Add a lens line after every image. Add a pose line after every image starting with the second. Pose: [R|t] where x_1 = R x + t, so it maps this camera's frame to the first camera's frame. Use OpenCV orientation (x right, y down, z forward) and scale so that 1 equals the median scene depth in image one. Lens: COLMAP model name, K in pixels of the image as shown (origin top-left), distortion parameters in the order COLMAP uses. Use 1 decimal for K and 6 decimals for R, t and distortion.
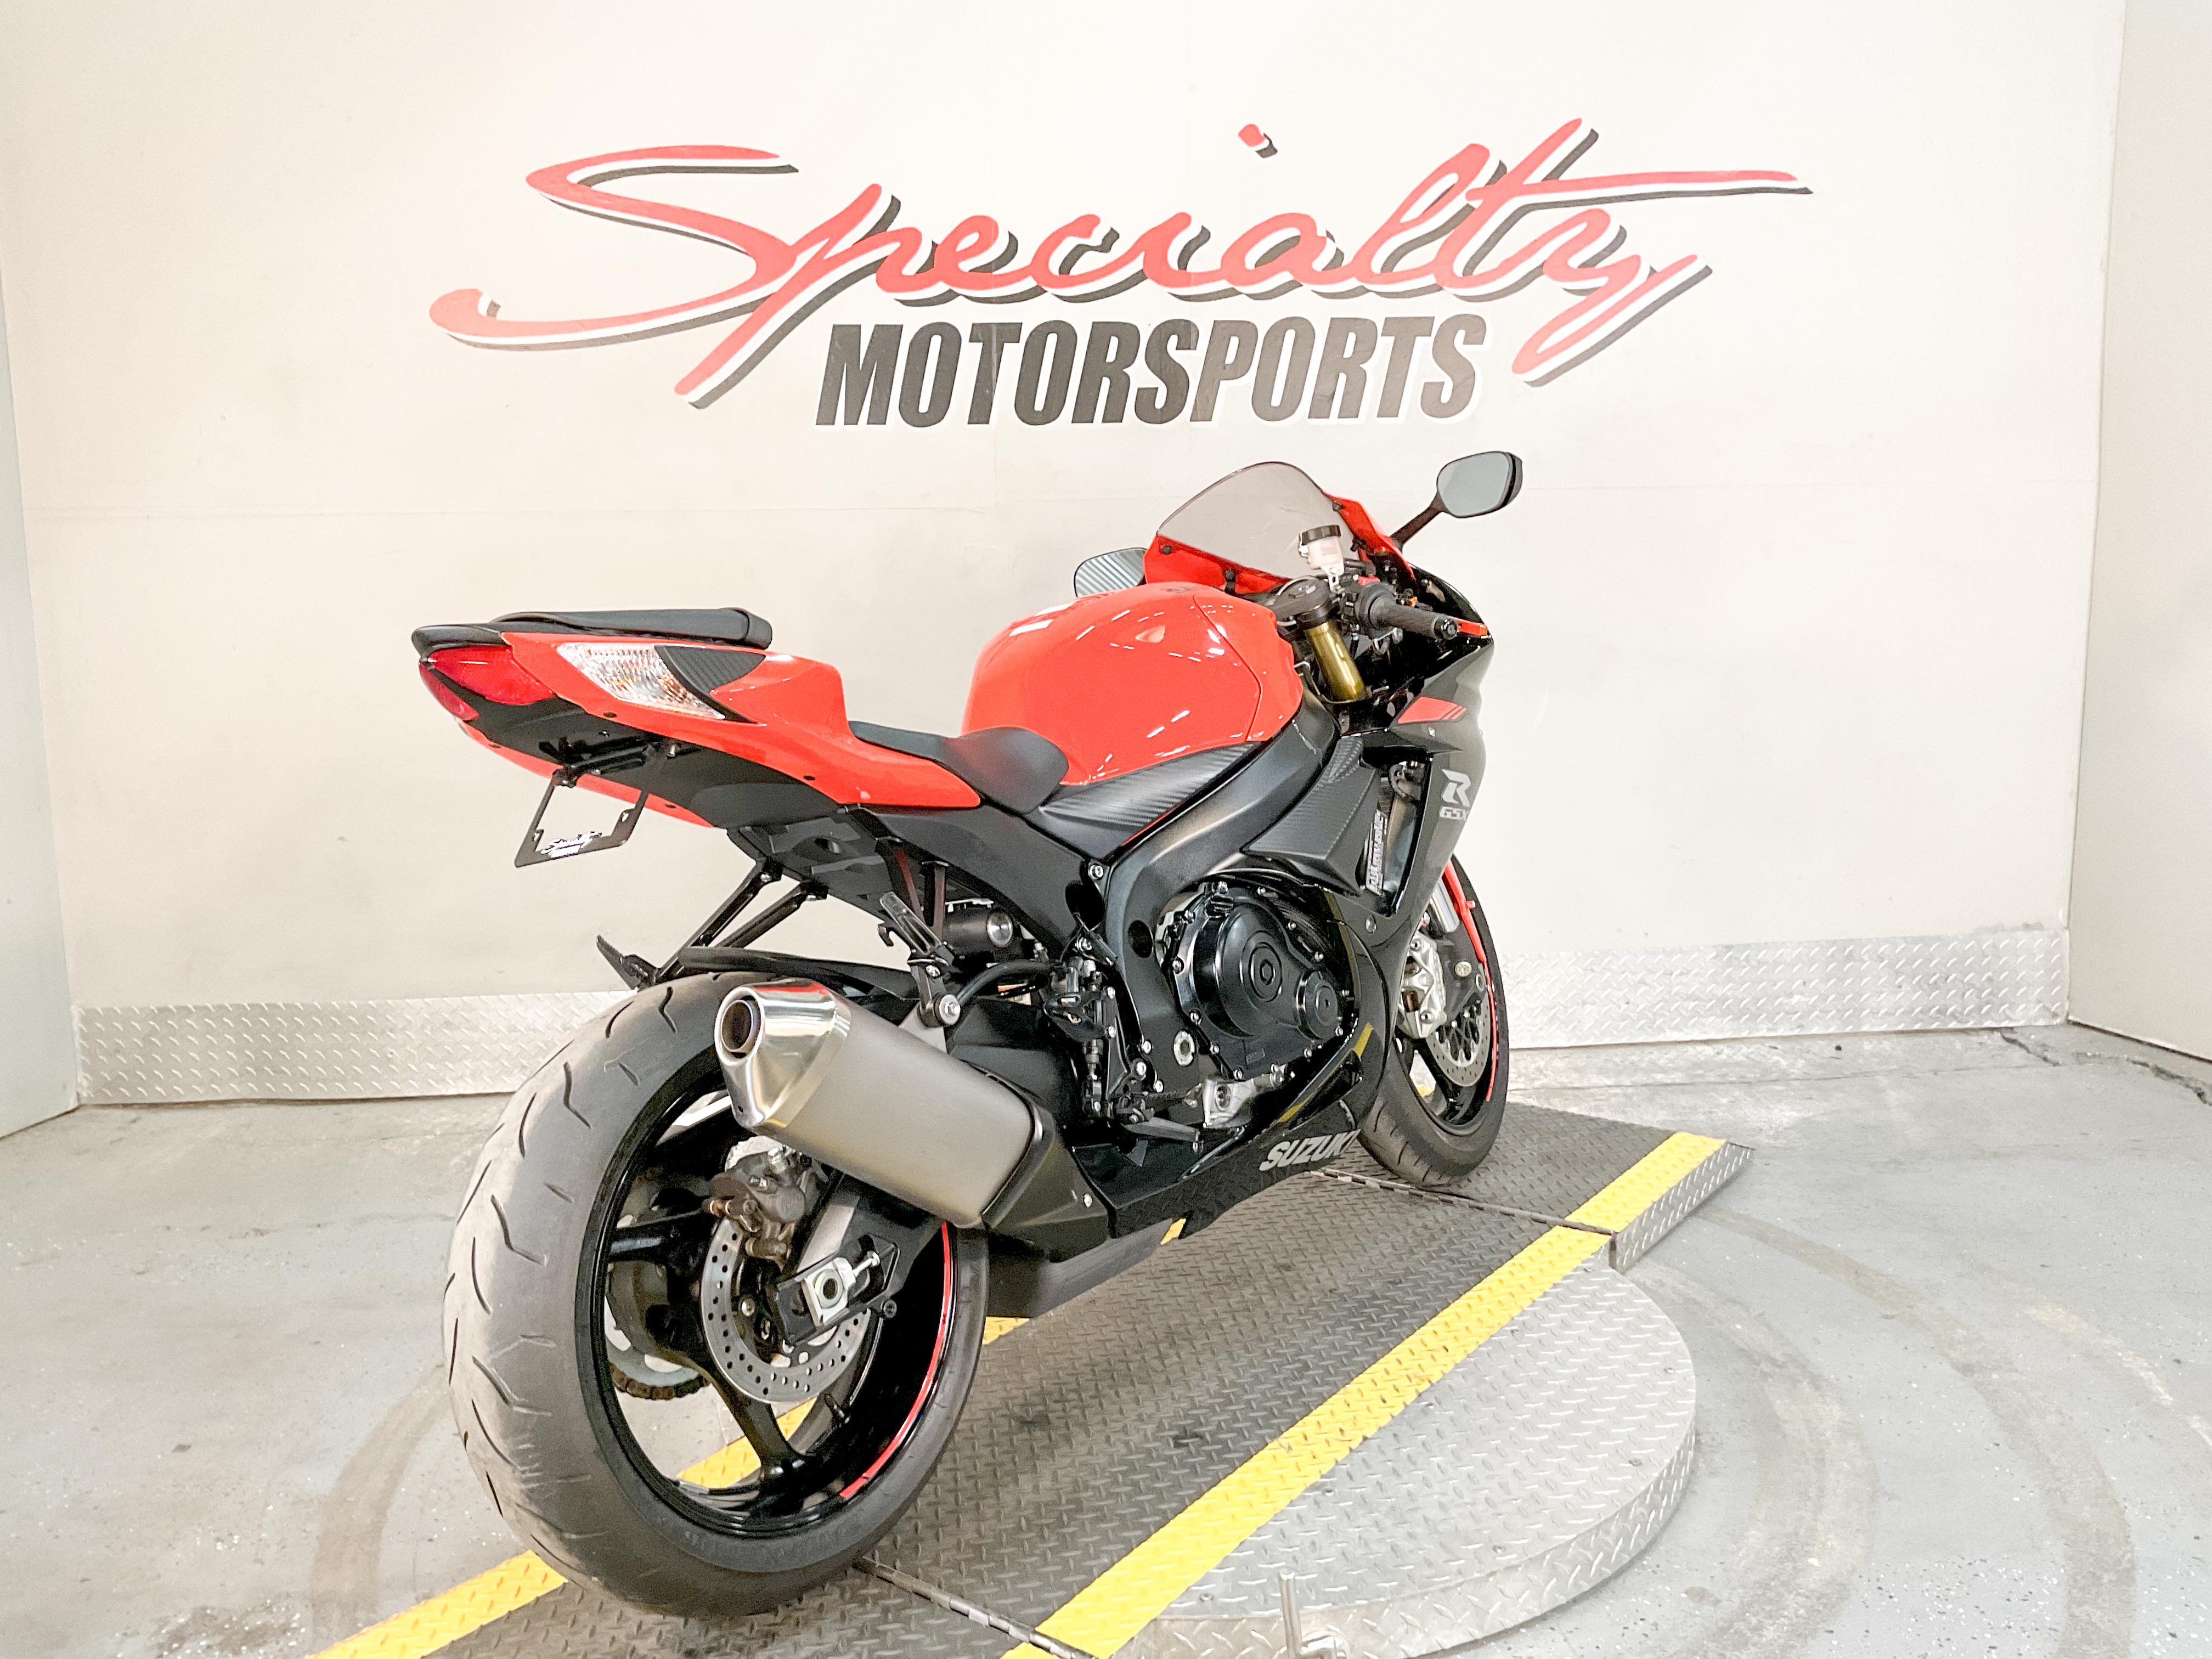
lens RADIAL K [[1938.3, 0, 1094.5], [0, 1938.3, 826.9], [0, 0, 1]] dist [0.010334, -0.019287]
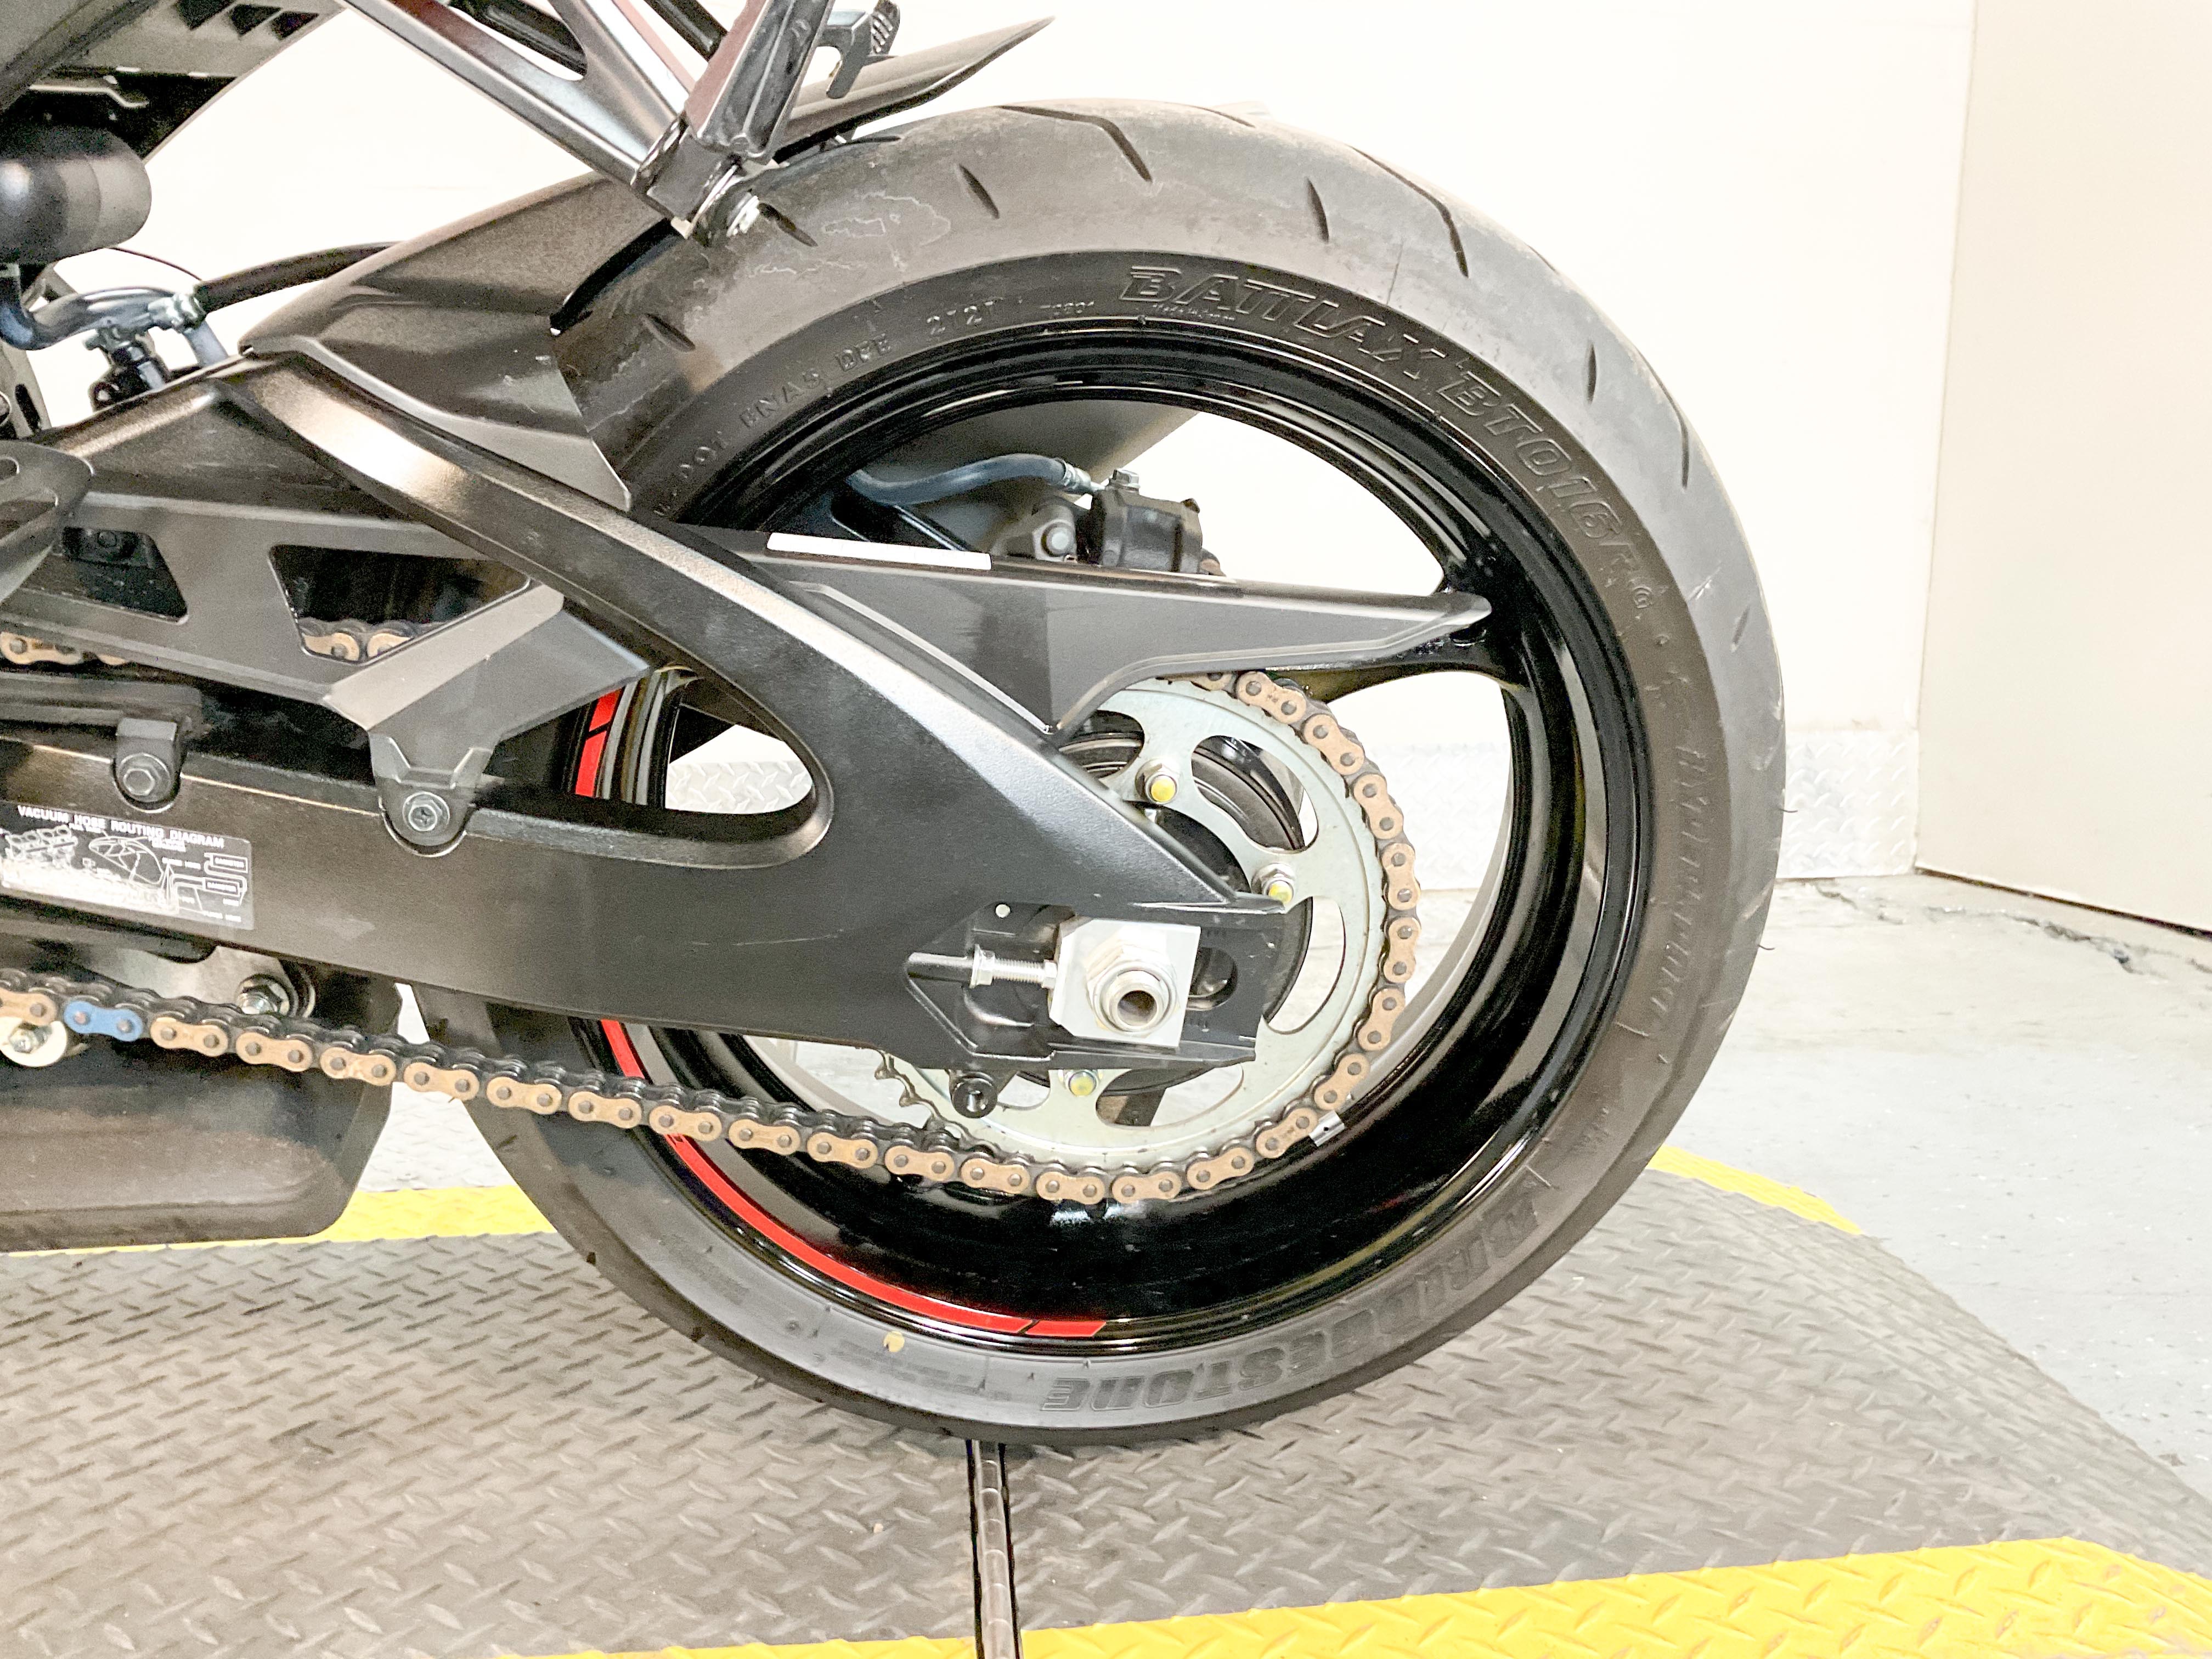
lens RADIAL K [[1975.6, 0, 1098.0], [0, 1975.6, 820.9], [0, 0, 1]] dist [0.012104, 0.002913]
pose [[0.997464, 0.010859, 0.070344, 0.199595], [-0.011324, 0.999917, 0.006213, 0.093235], [-0.070271, -0.006993, 0.997503, 0.393446]]
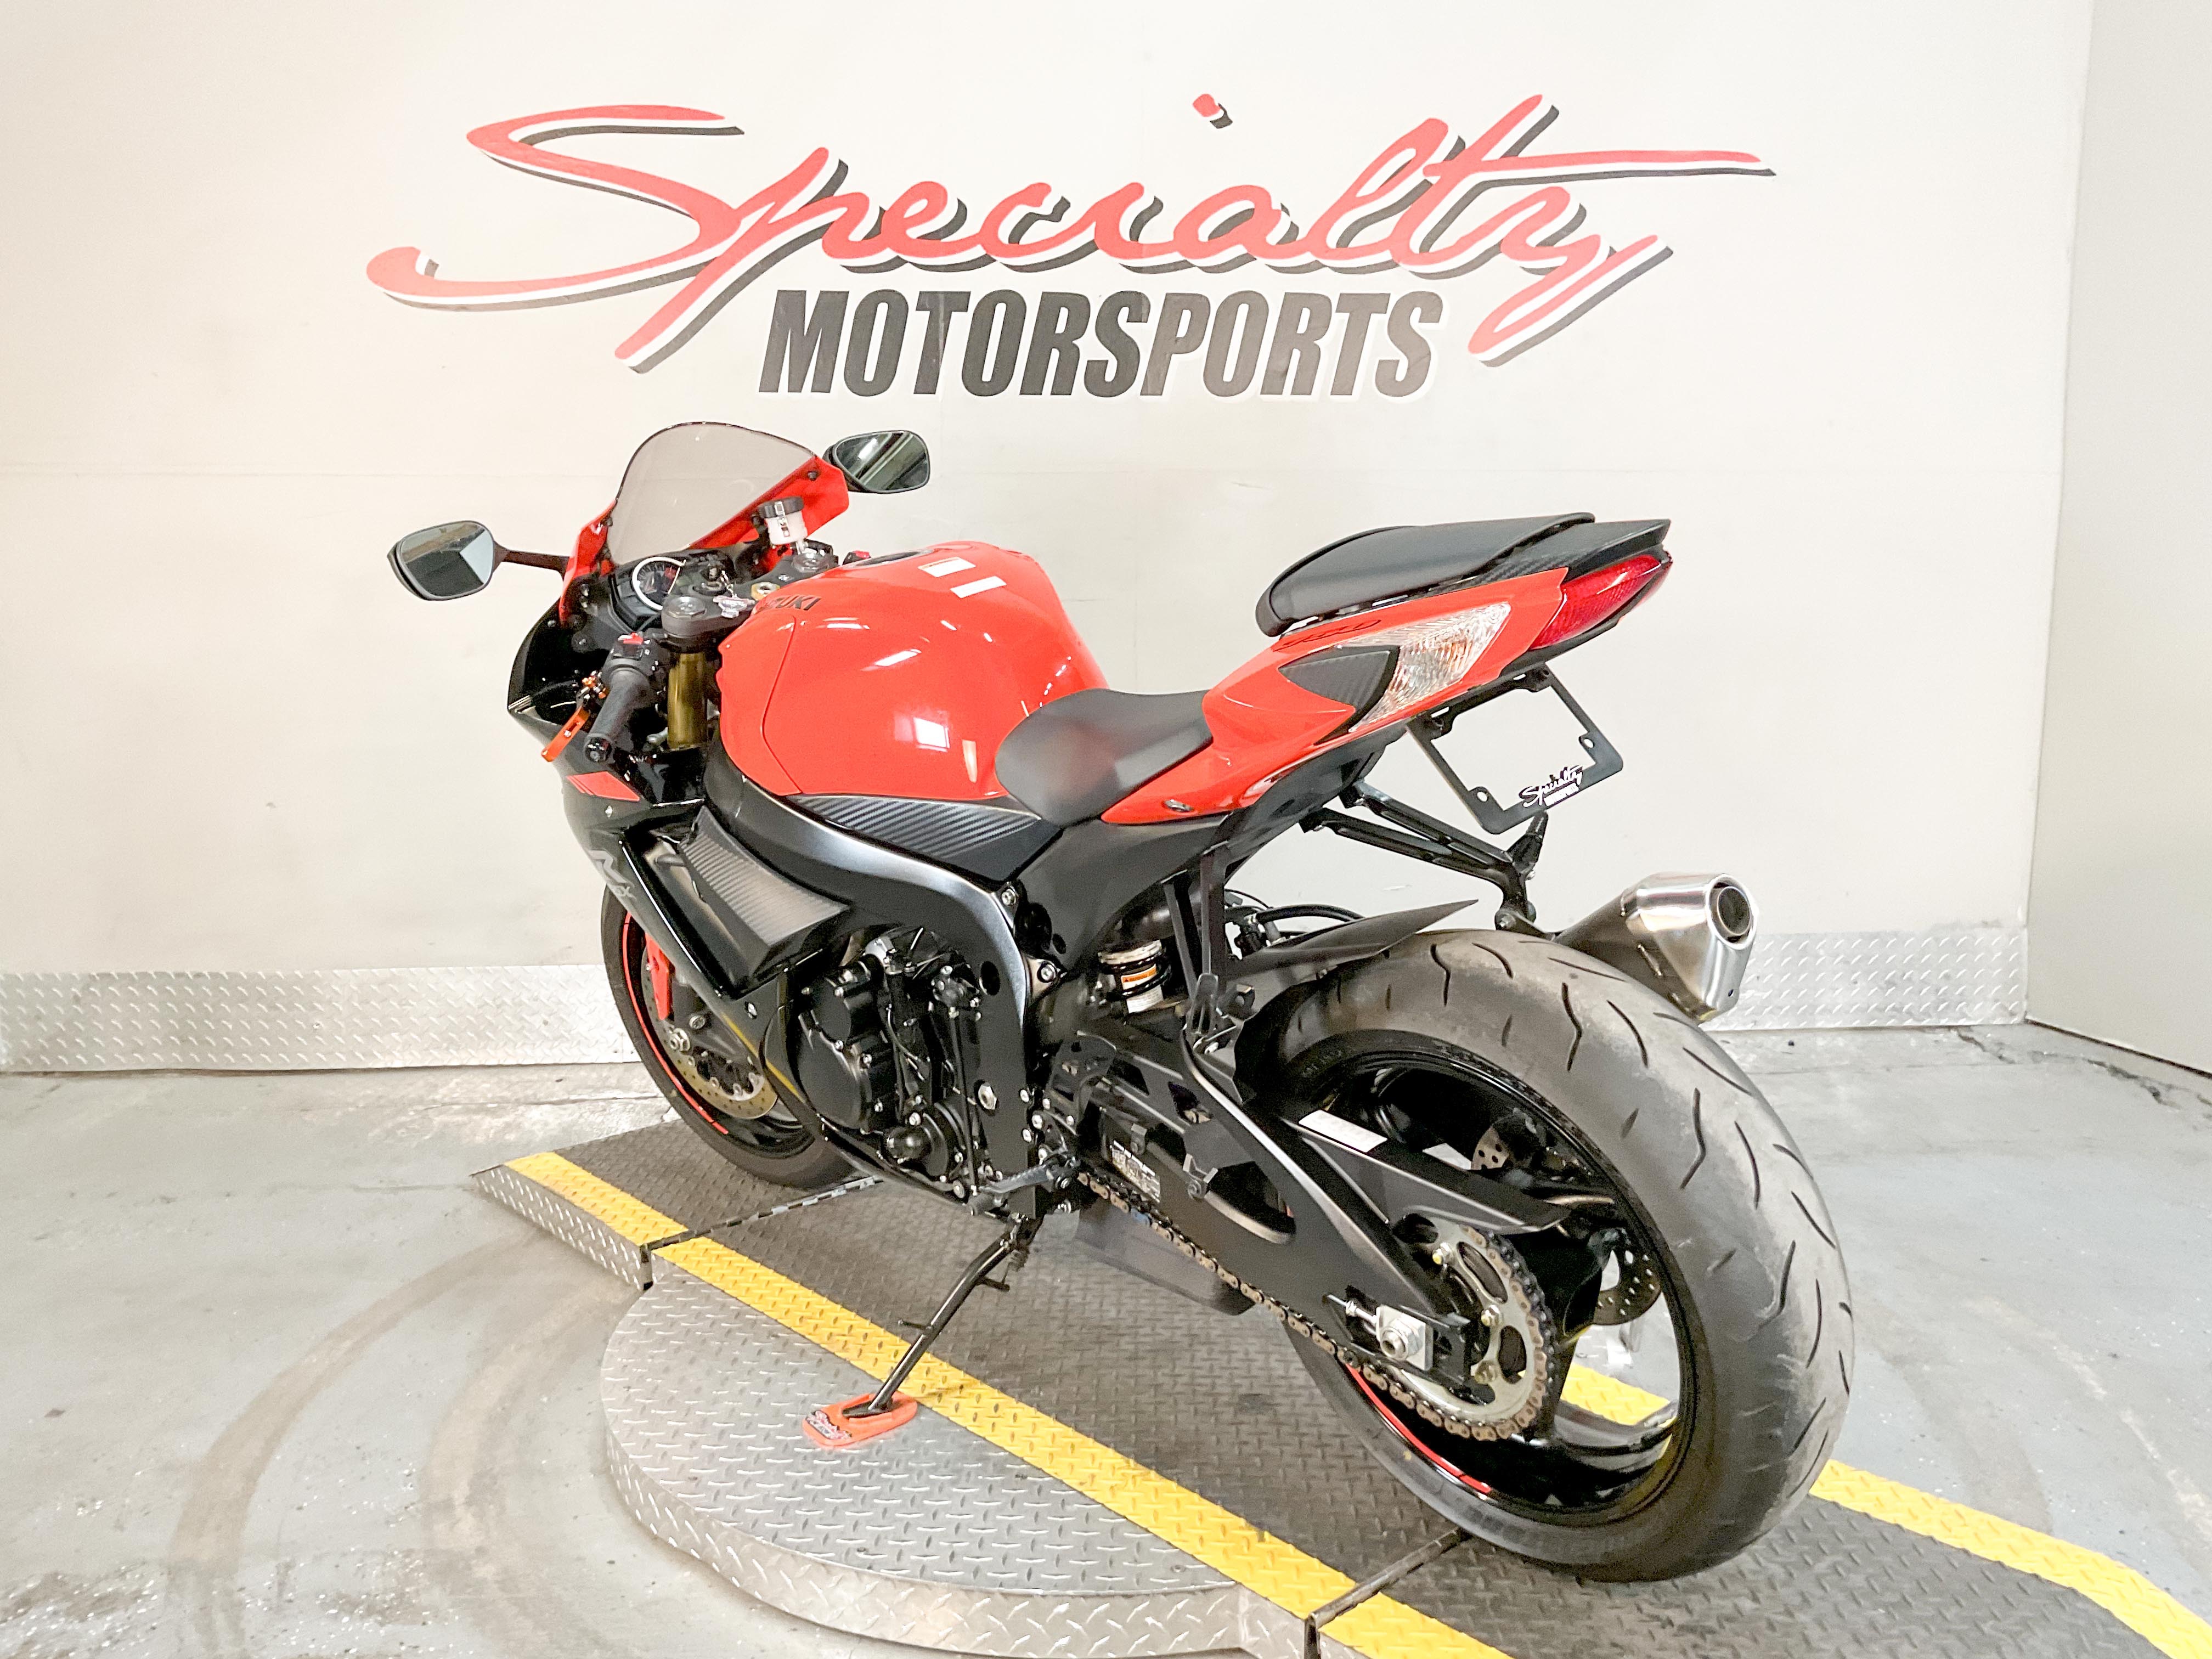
lens RADIAL K [[1934.4, 0, 1096.6], [0, 1934.4, 826.2], [0, 0, 1]] dist [0.007764, -0.009178]
pose [[0.999875, 0.015480, 0.003287, 0.027494], [-0.015464, 0.999869, -0.004878, 0.015192], [-0.003362, 0.004827, 0.999983, 0.018131]]
